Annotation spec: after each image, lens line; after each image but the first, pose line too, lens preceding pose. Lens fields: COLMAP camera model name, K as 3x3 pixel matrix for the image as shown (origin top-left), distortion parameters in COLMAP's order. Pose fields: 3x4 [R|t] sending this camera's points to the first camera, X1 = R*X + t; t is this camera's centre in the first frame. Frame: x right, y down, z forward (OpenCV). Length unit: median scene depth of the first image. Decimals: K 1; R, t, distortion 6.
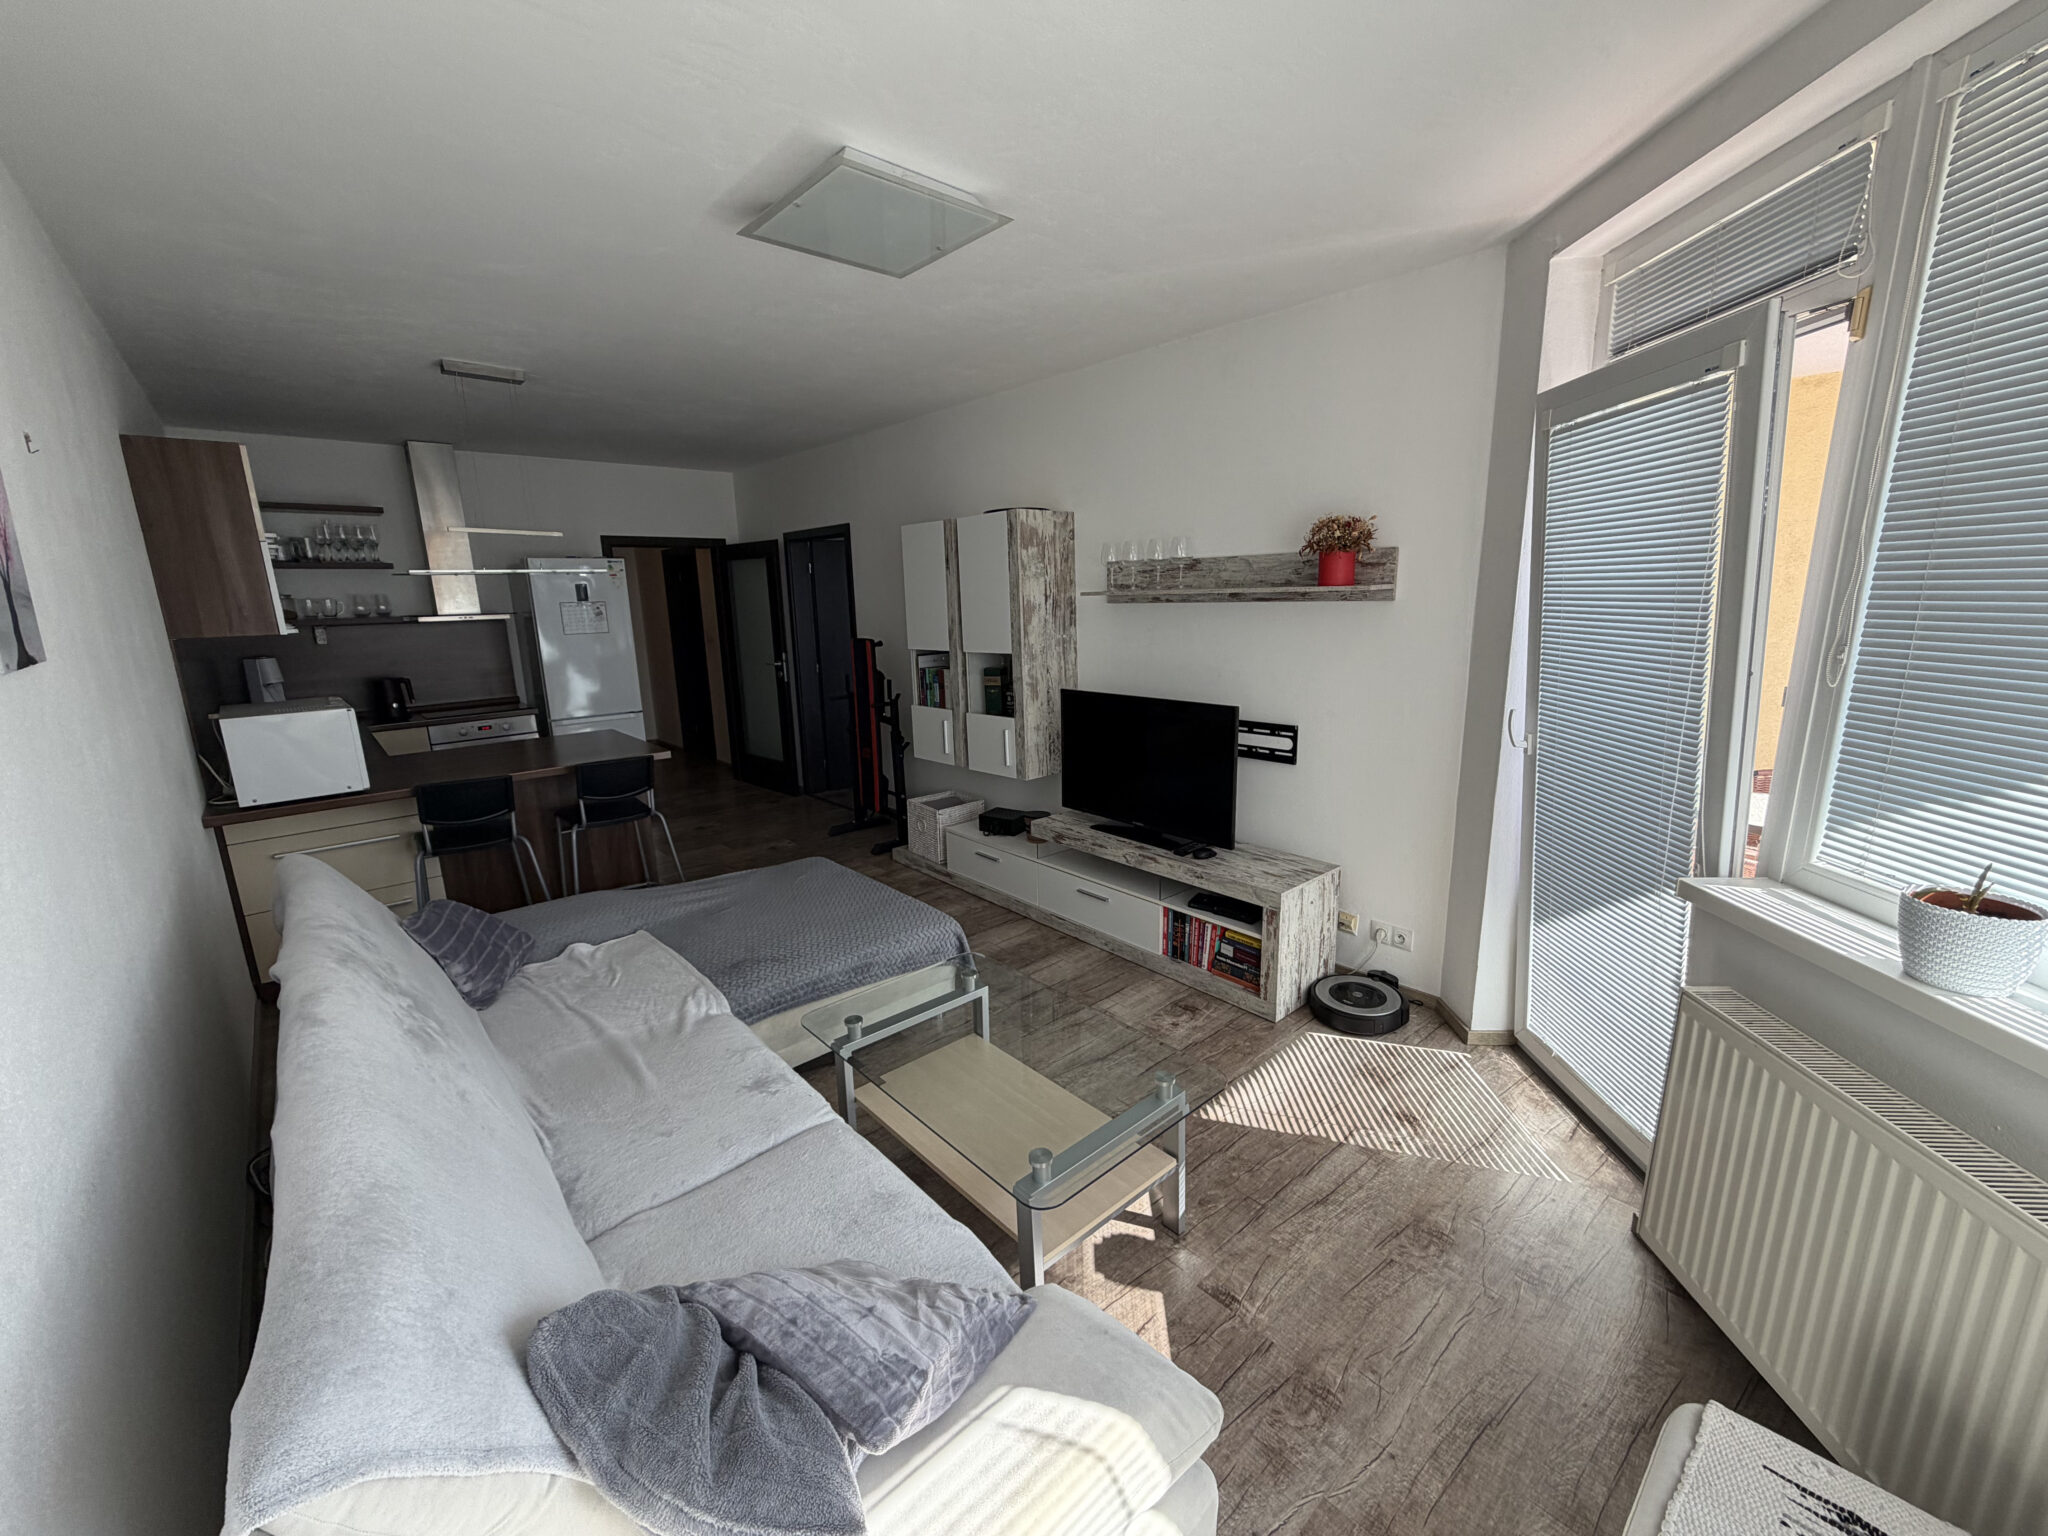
lens RADIAL K [[817.4, 0, 1024.4], [0, 817.4, 771.9], [0, 0, 1]] dist [-0.001167, -0.000105]
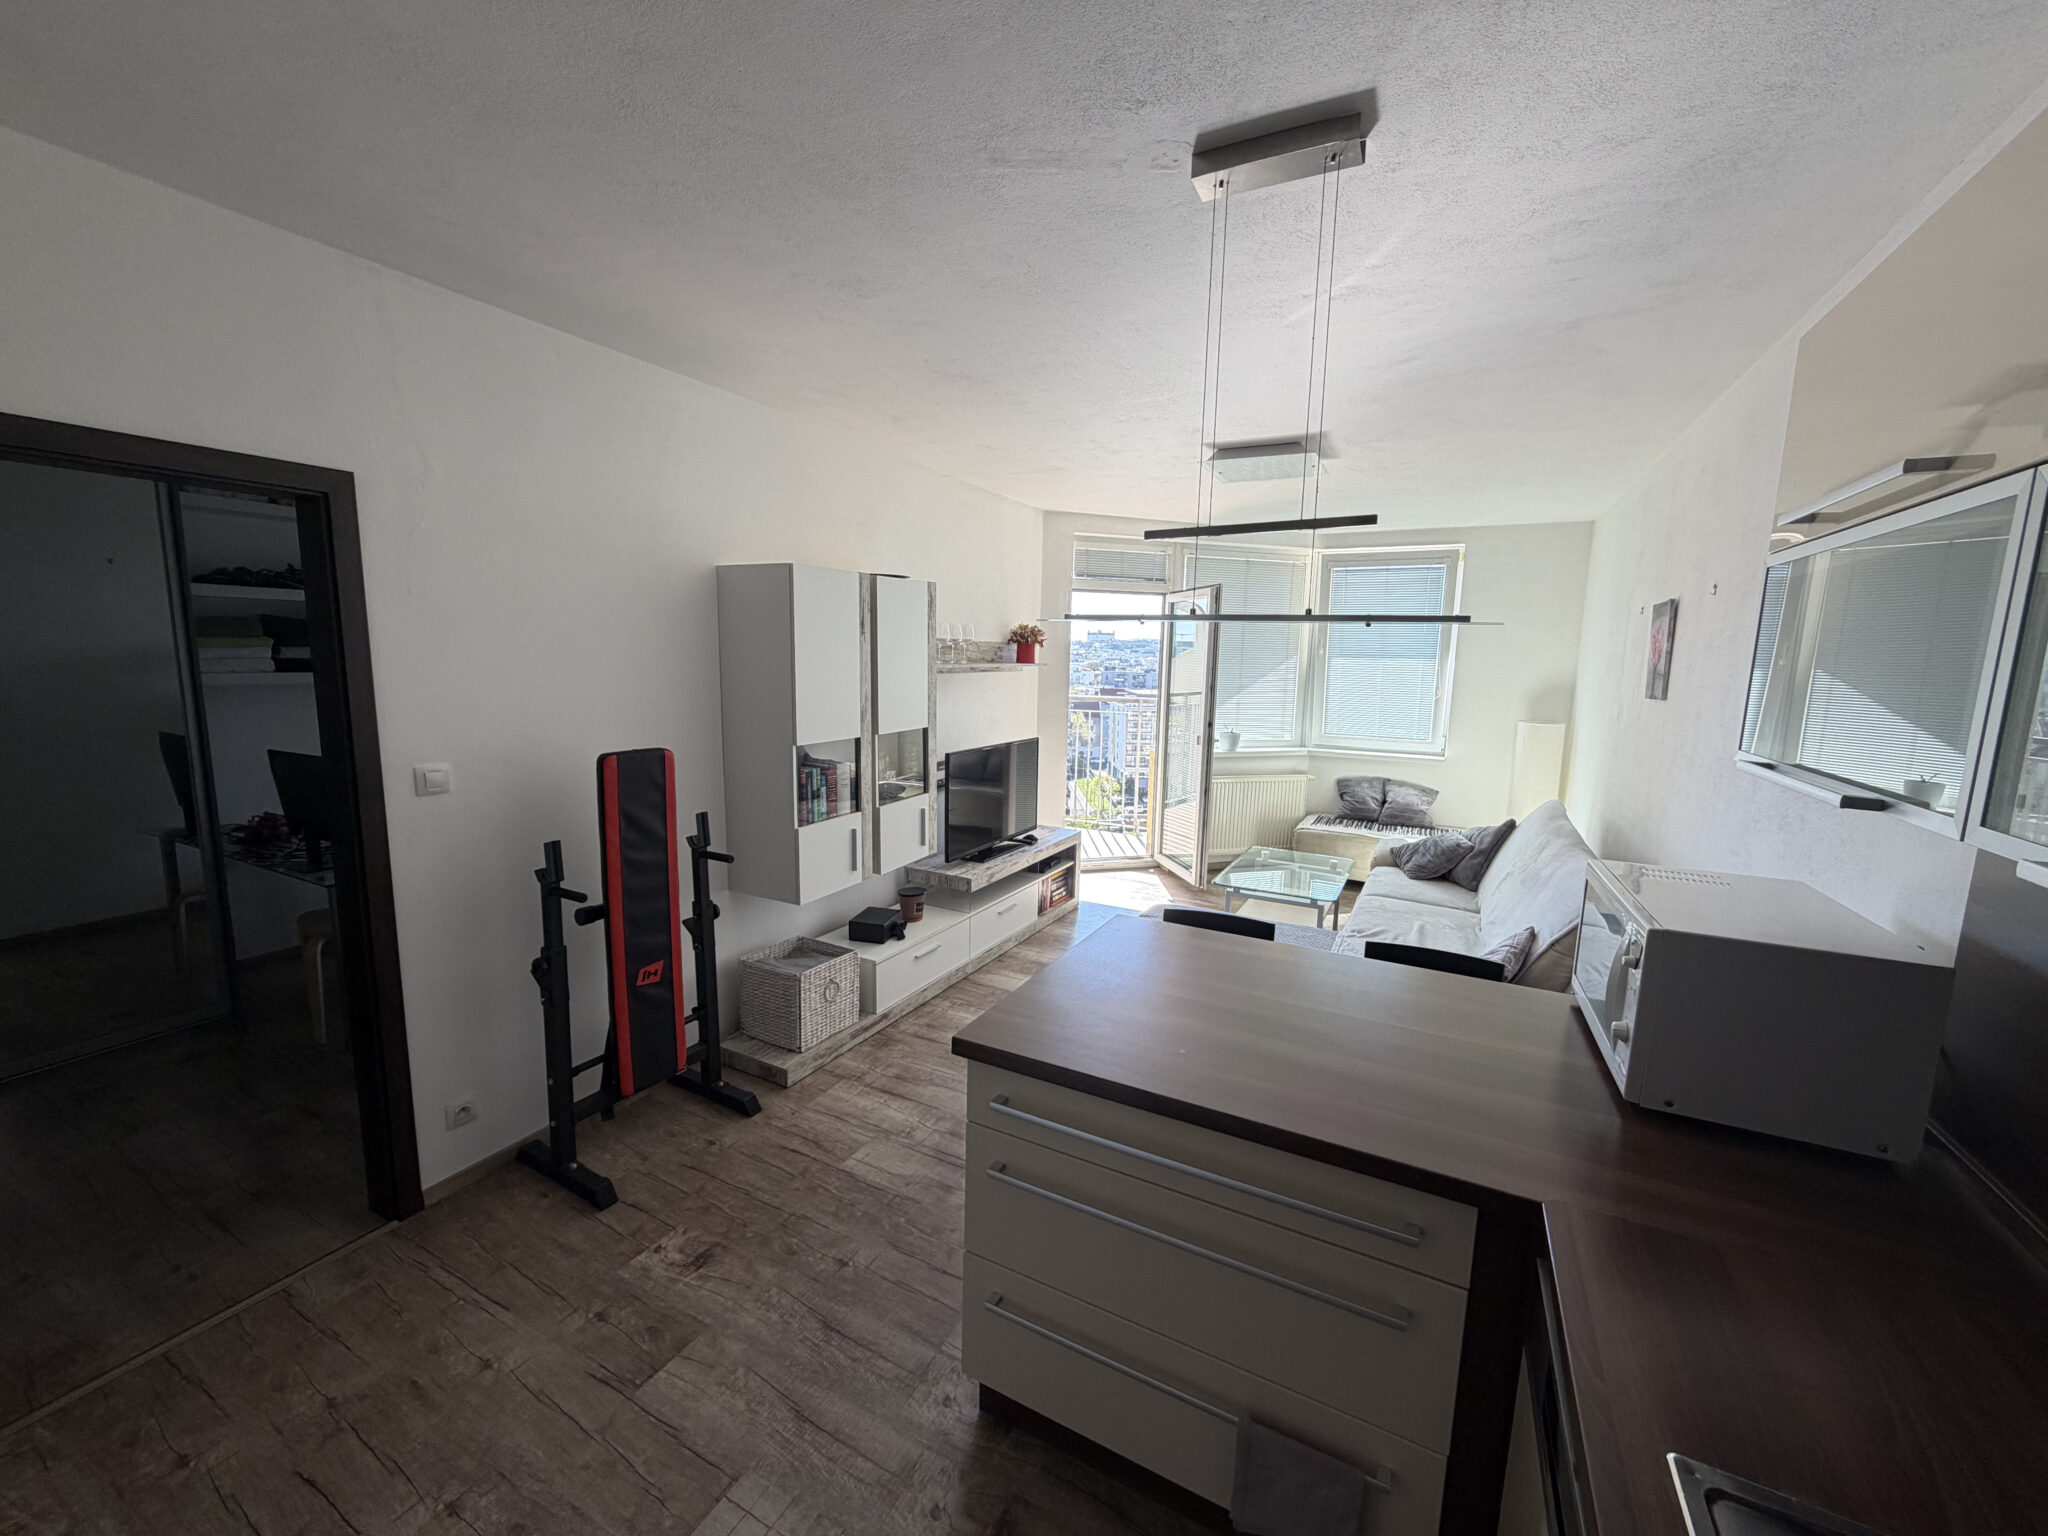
lens RADIAL K [[817.4, 0, 1024.4], [0, 817.4, 771.9], [0, 0, 1]] dist [-0.001167, -0.000105]
pose [[-0.353164, -0.119342, 0.927918, -1.099101], [0.191742, 0.961544, 0.196643, -0.300121], [-0.915702, 0.247368, -0.316700, 1.391624]]
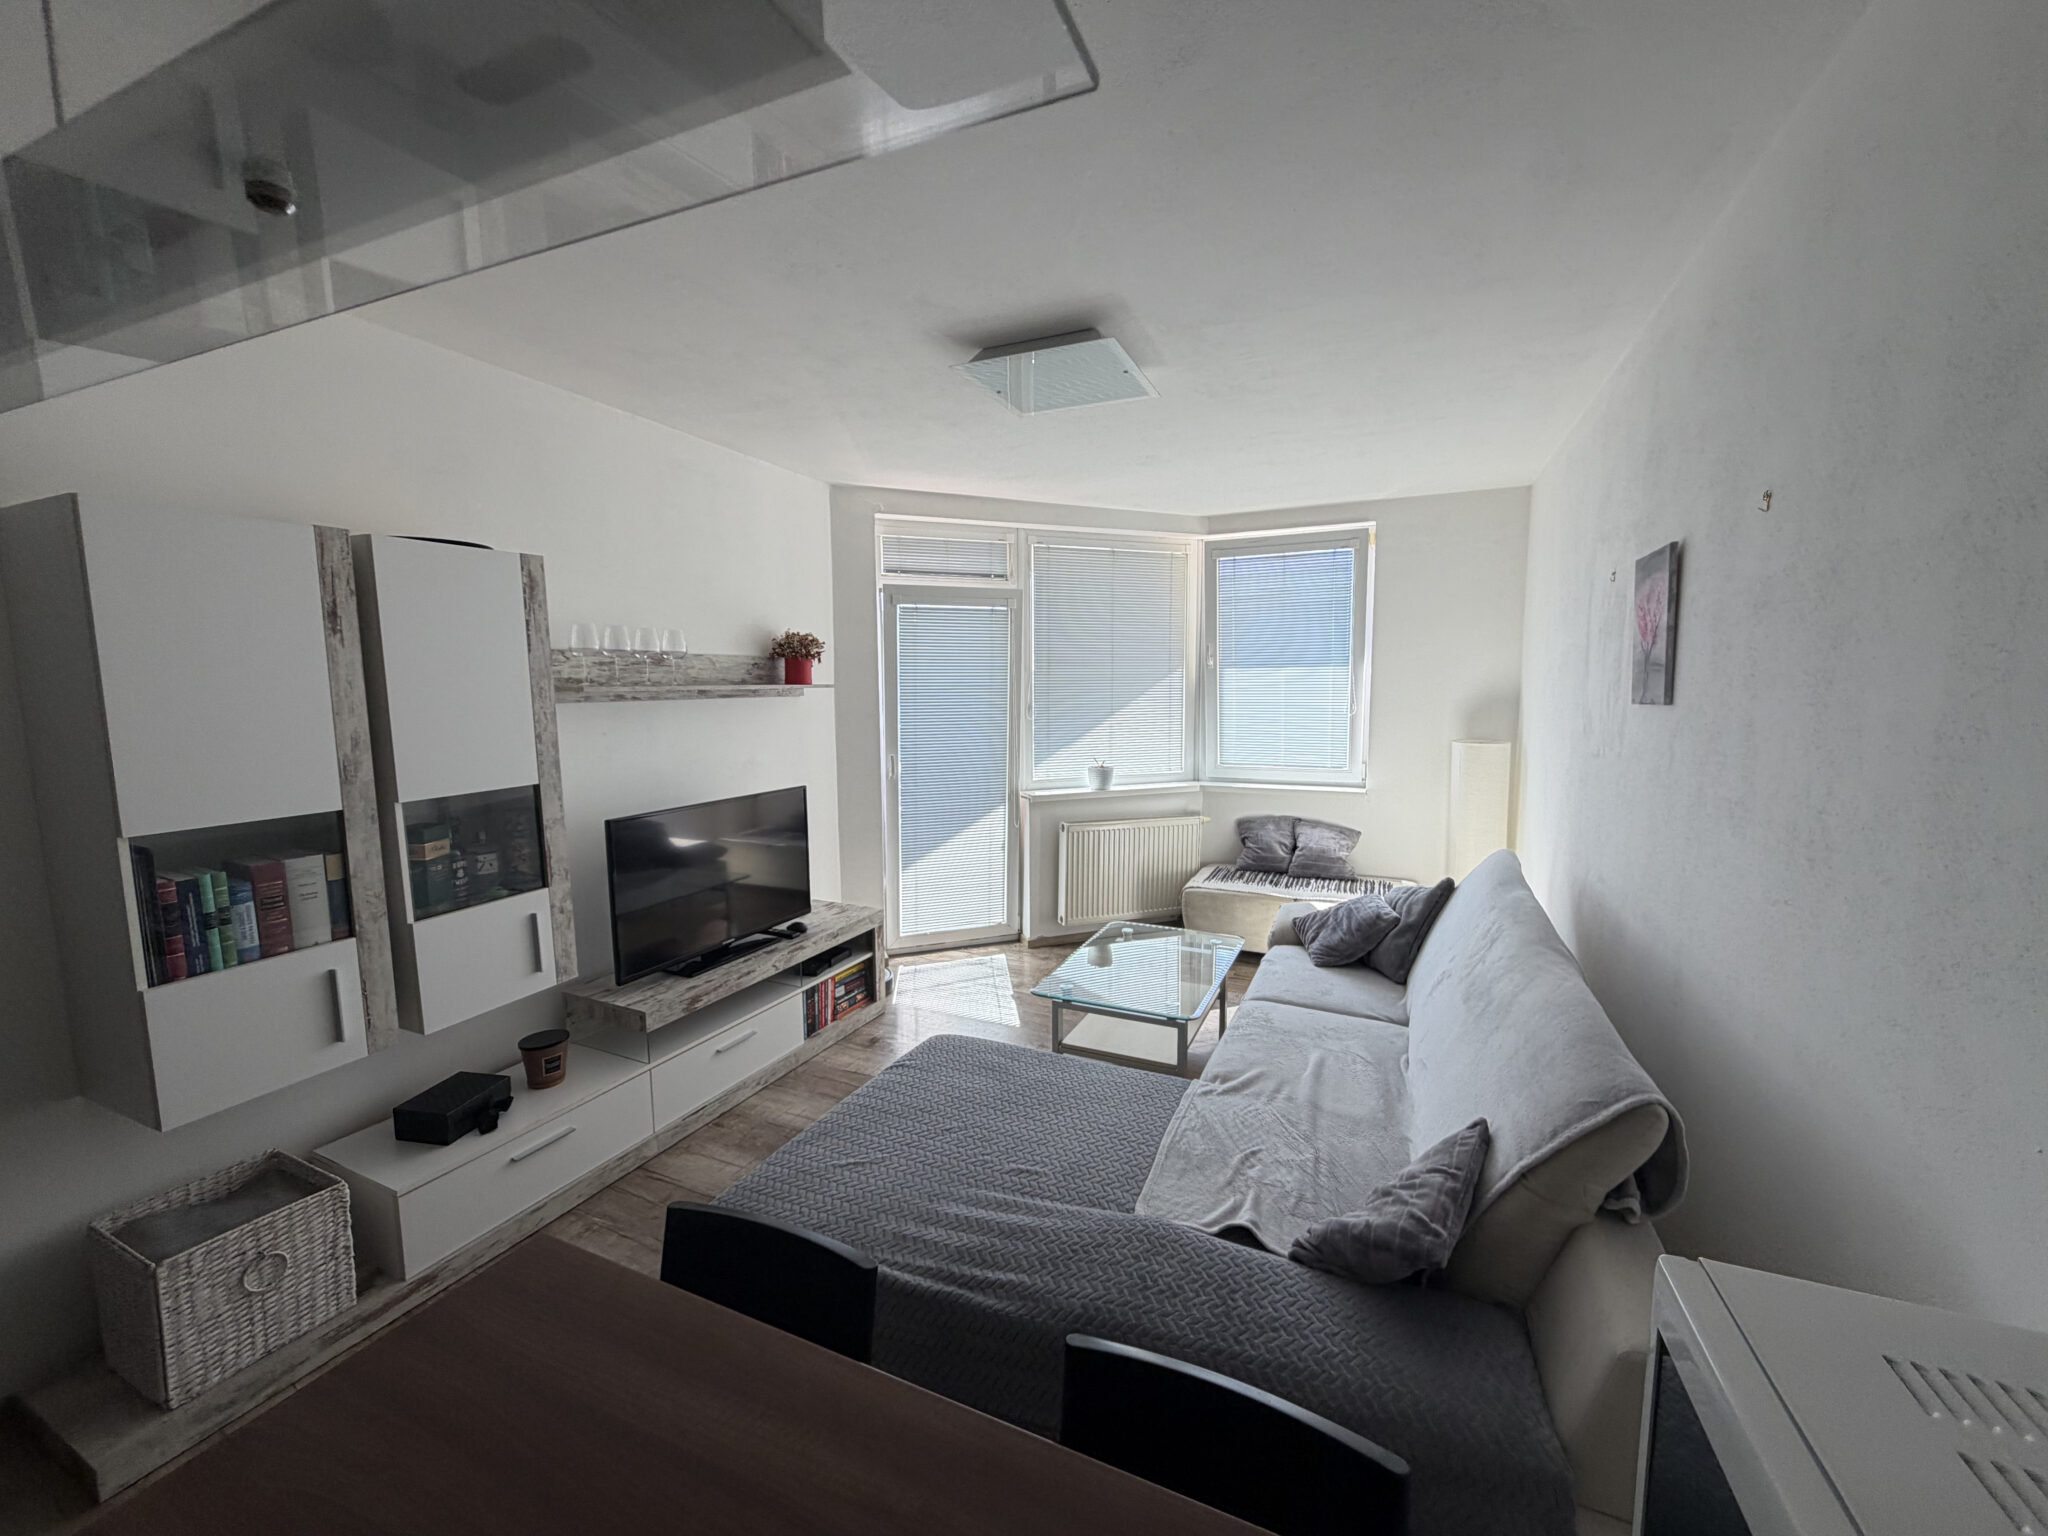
lens RADIAL K [[817.4, 0, 1024.4], [0, 817.4, 771.9], [0, 0, 1]] dist [-0.001167, -0.000105]
pose [[-0.403701, -0.071660, 0.912080, -0.822692], [0.215966, 0.961290, 0.171116, -0.205561], [-0.889036, 0.266058, -0.372598, 1.033805]]
